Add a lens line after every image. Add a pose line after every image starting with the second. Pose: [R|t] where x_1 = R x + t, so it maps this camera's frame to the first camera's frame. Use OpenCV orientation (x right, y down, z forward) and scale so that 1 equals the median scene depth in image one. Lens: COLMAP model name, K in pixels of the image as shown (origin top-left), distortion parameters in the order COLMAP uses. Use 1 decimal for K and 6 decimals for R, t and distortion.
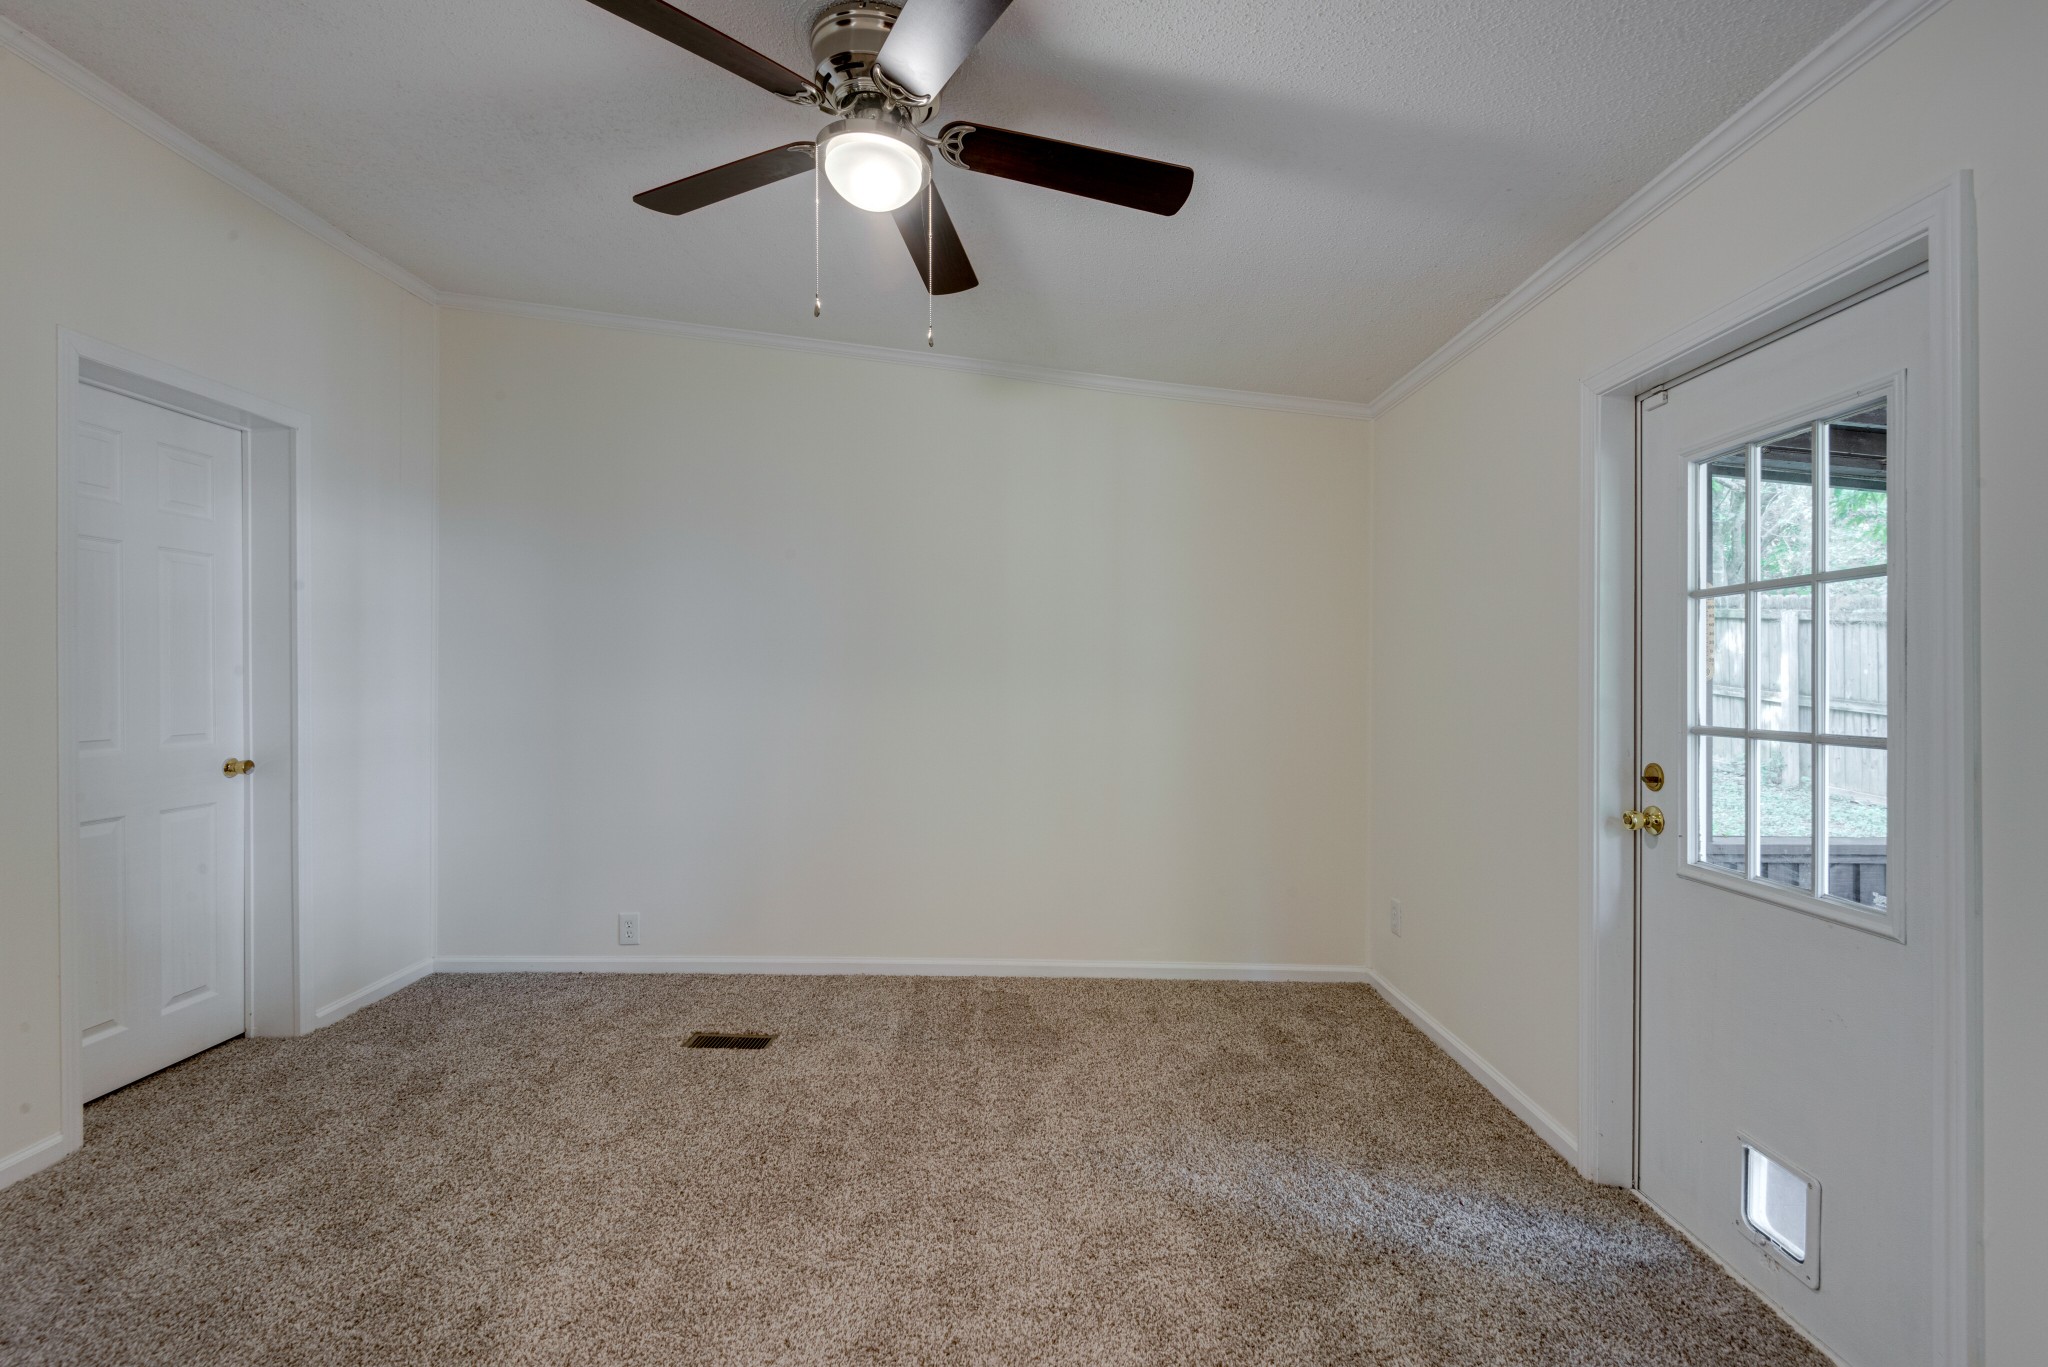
lens RADIAL K [[925.1, 0, 1015.1], [0, 925.1, 683.7], [0, 0, 1]] dist [0.033934, -0.022028]
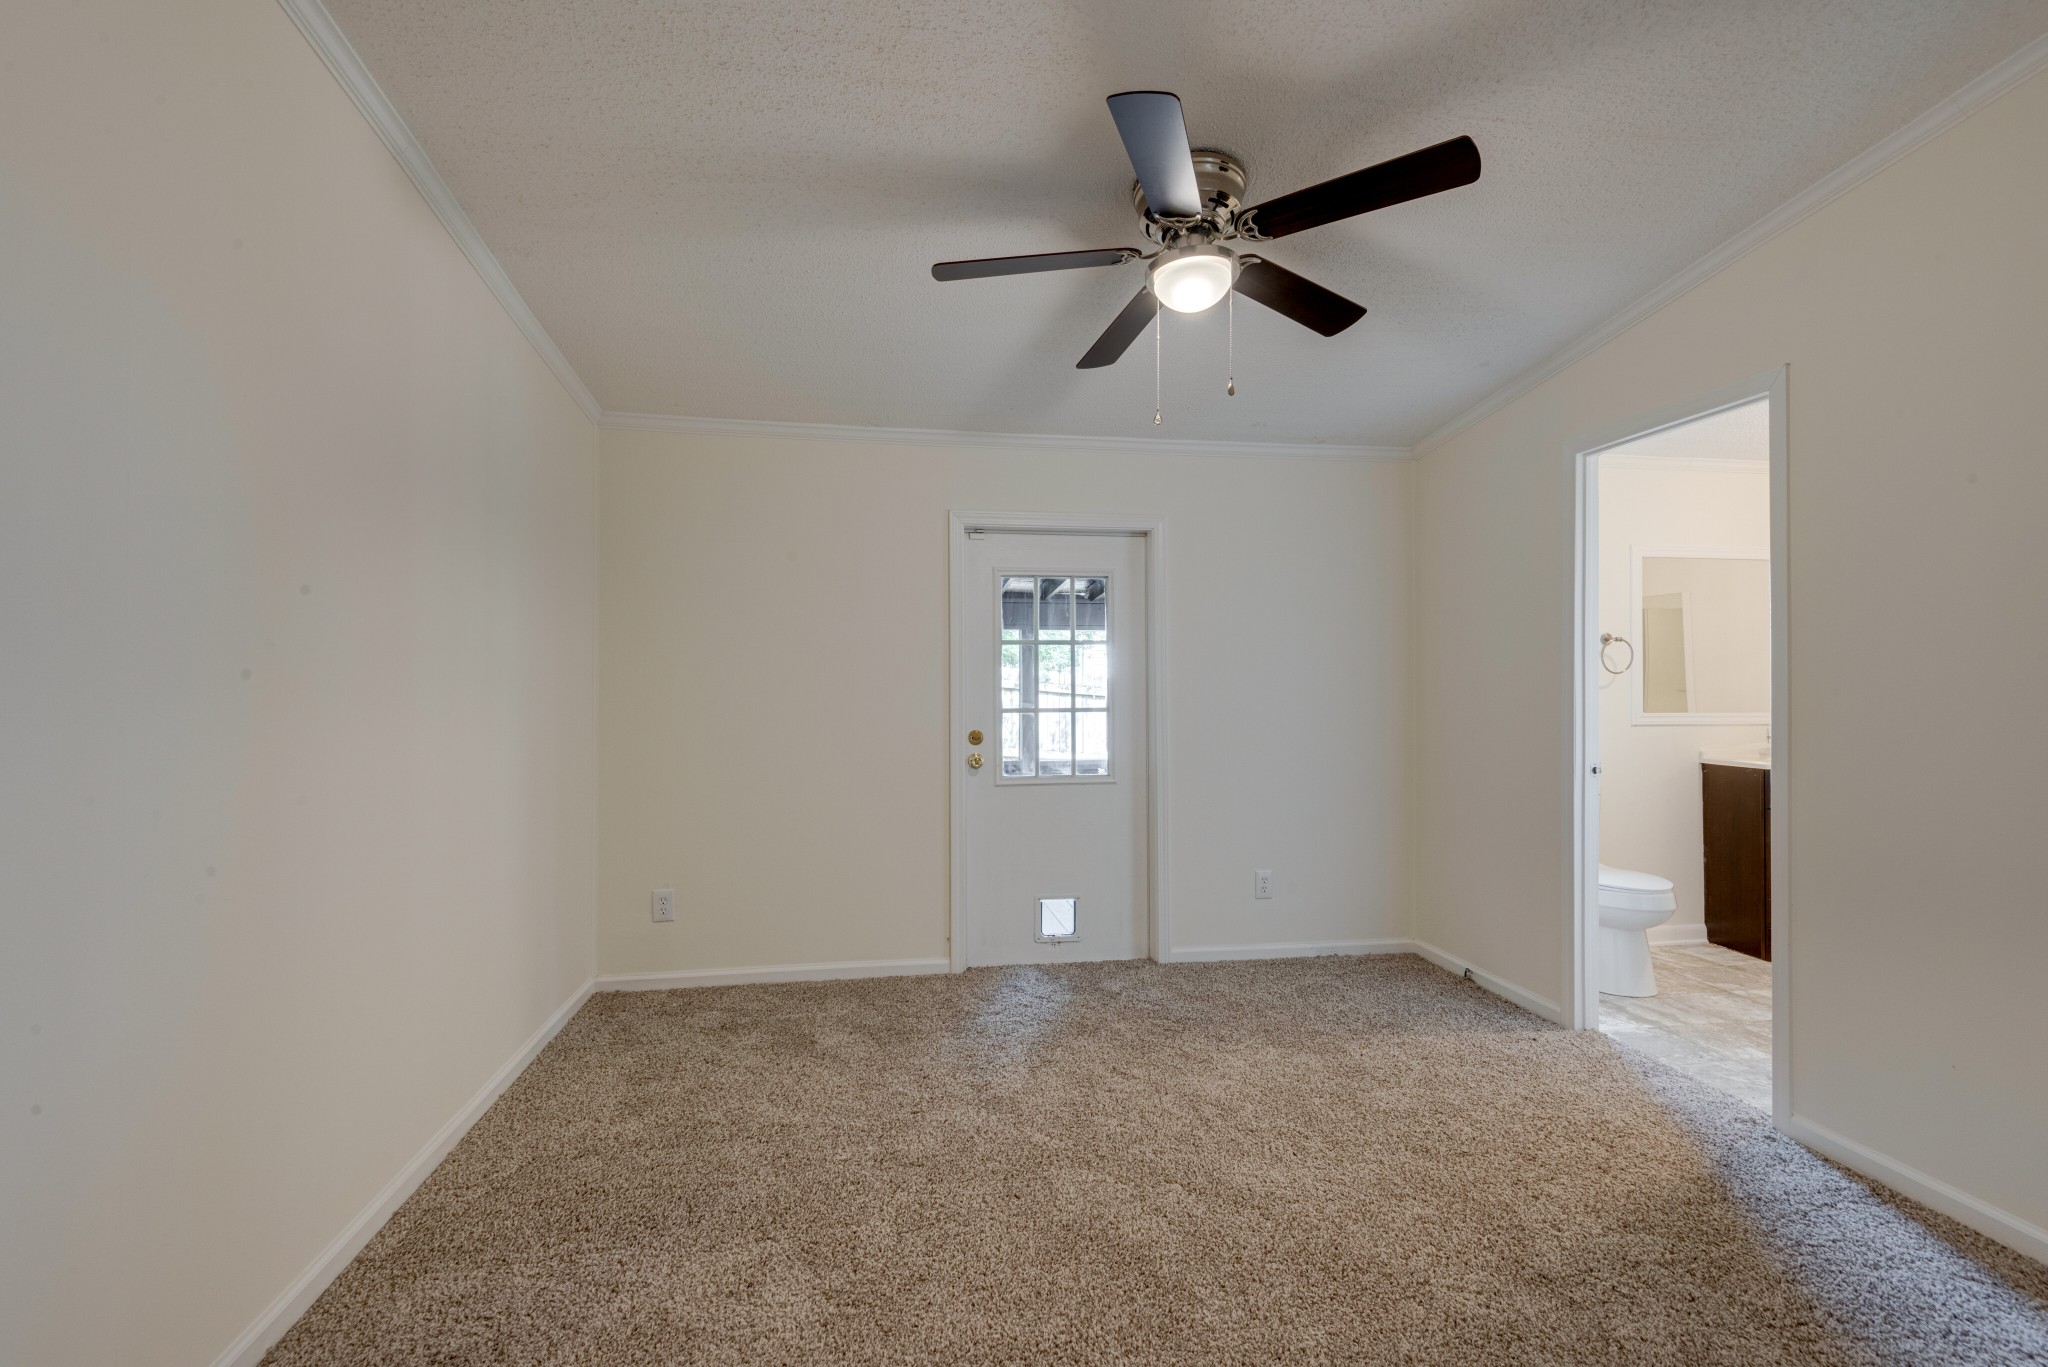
lens RADIAL K [[925.1, 0, 1015.1], [0, 925.1, 683.7], [0, 0, 1]] dist [0.033934, -0.022028]
pose [[-0.161514, -0.006175, 0.986851, -0.852445], [0.005576, 0.999959, 0.007170, -0.015208], [-0.986855, 0.006660, -0.161473, 0.908995]]
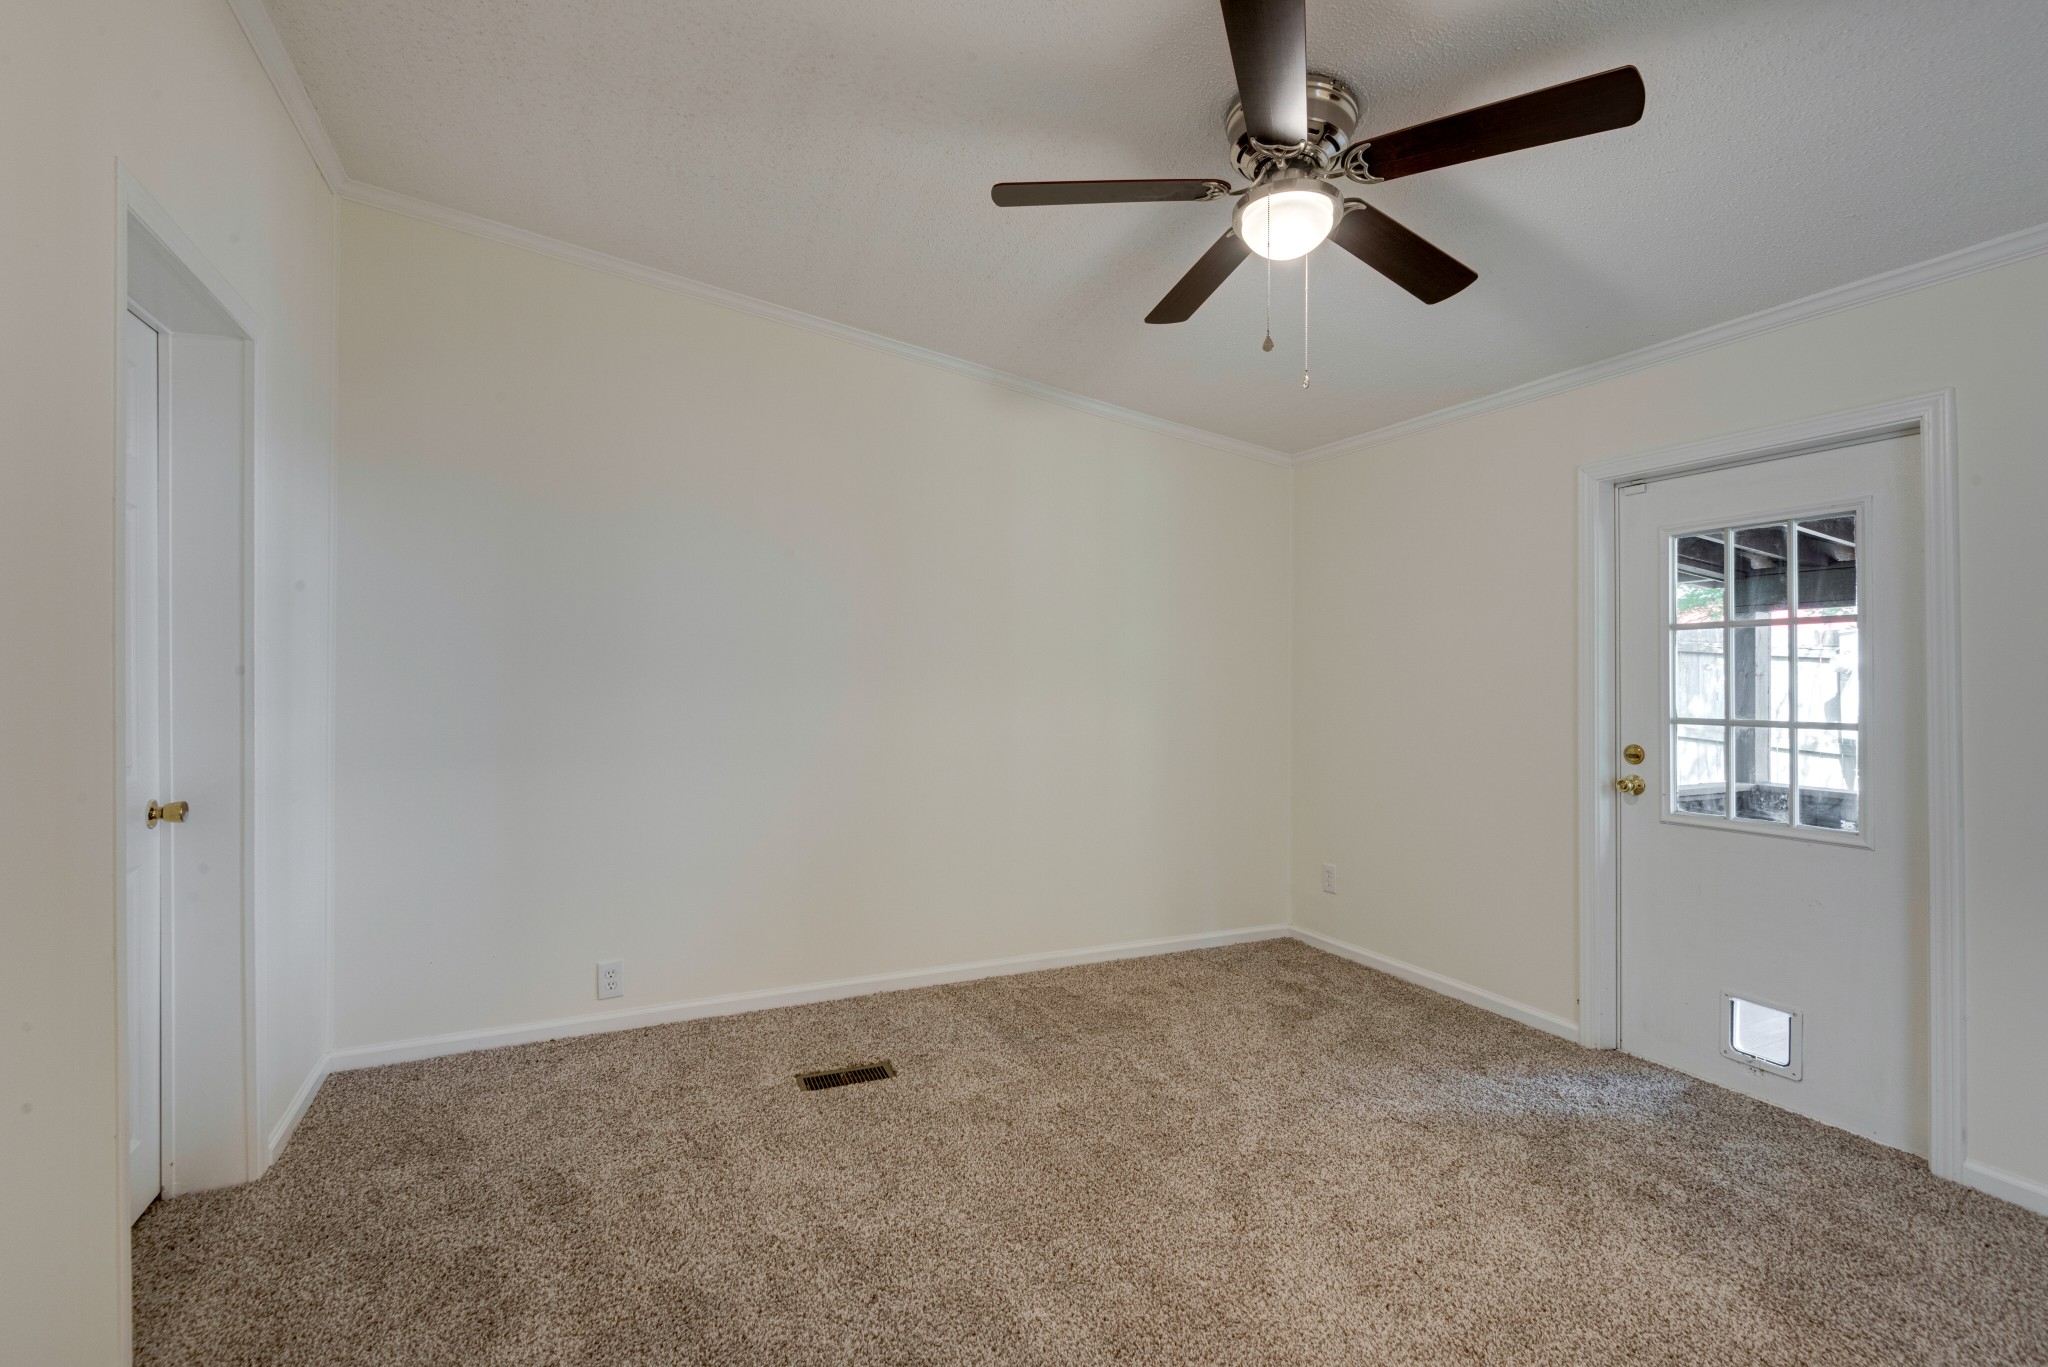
lens RADIAL K [[925.1, 0, 1015.1], [0, 925.1, 683.7], [0, 0, 1]] dist [0.033934, -0.022028]
pose [[0.901464, -0.002393, 0.432848, -0.576755], [0.001680, 0.999997, 0.002031, -0.008608], [-0.432852, -0.001104, 0.901465, 0.098076]]
